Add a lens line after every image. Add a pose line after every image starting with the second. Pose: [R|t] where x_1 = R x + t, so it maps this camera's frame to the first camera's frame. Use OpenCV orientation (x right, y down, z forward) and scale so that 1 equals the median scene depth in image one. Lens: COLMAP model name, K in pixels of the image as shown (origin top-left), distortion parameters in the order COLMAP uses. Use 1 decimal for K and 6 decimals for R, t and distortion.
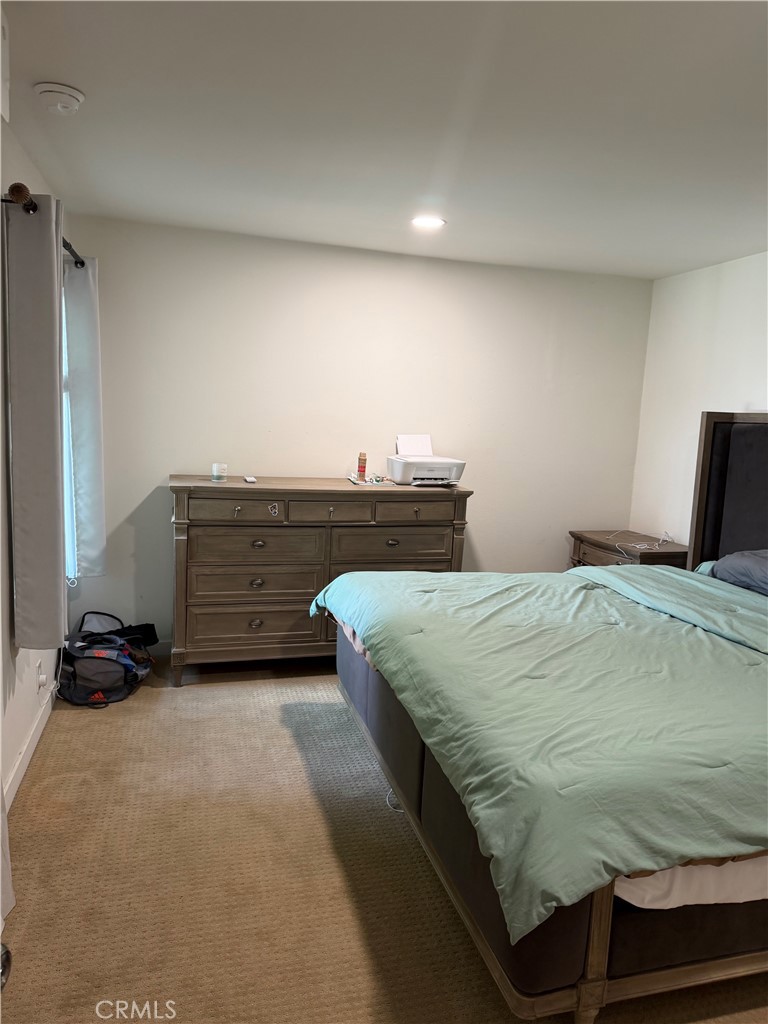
lens RADIAL K [[722.7, 0, 373.3], [0, 722.7, 501.8], [0, 0, 1]] dist [0.067512, -0.096728]
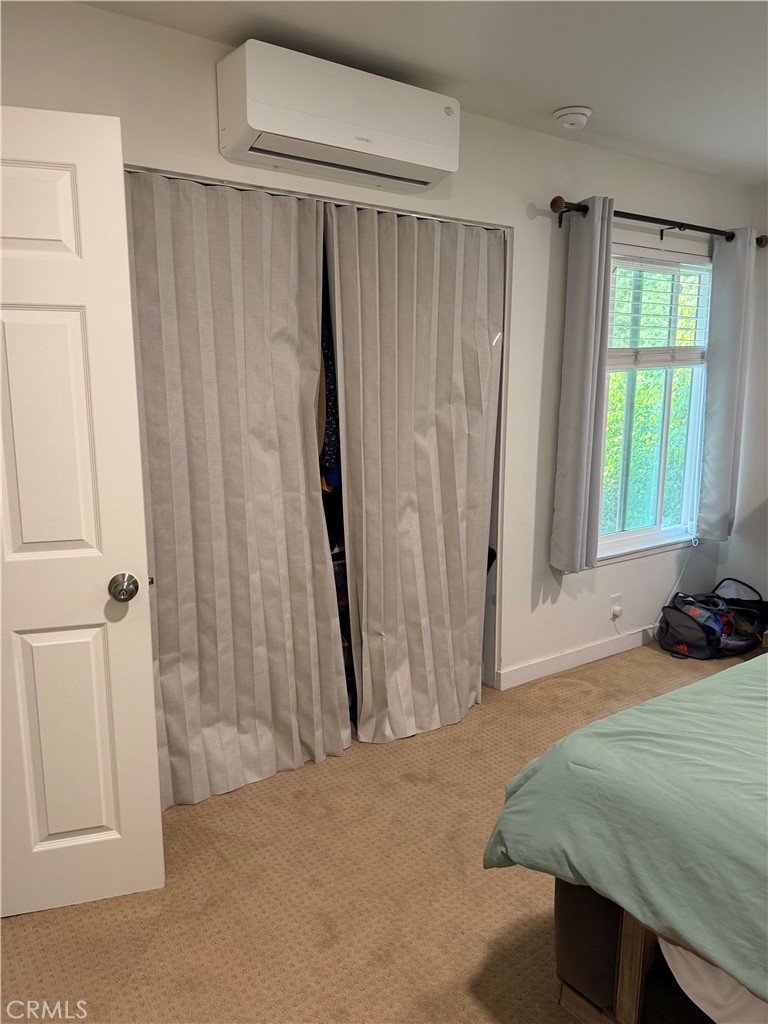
lens RADIAL K [[722.7, 0, 382.5], [0, 722.7, 512.7], [0, 0, 1]] dist [0.067512, -0.096728]
pose [[0.326810, 0.115915, -0.937955, 0.558965], [-0.093321, 0.991558, 0.090024, 0.017852], [0.940471, 0.058111, 0.334868, 0.263858]]
